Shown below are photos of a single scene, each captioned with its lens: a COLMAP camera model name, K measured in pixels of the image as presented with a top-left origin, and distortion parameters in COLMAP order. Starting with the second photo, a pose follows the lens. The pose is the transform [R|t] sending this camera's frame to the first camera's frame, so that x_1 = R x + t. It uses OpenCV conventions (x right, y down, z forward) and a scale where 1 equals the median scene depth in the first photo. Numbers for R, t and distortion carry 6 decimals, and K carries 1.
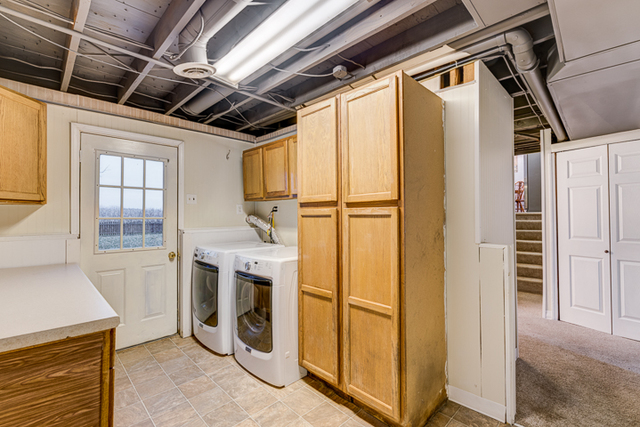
lens RADIAL K [[280.2, 0, 320.2], [0, 280.2, 212.8], [0, 0, 1]] dist [0.000287, -0.000605]
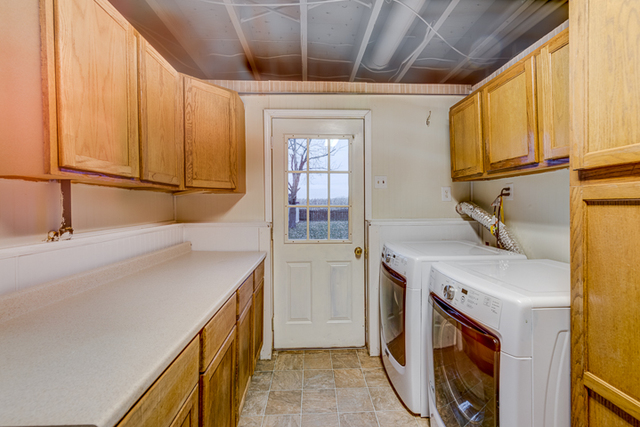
lens RADIAL K [[280.2, 0, 322.5], [0, 280.2, 205.4], [0, 0, 1]] dist [0.000287, -0.000605]
pose [[0.741383, 0.001517, -0.671080, -0.055353], [0.009538, 0.999873, 0.012797, 0.005372], [0.671014, -0.015888, 0.741275, 0.328509]]
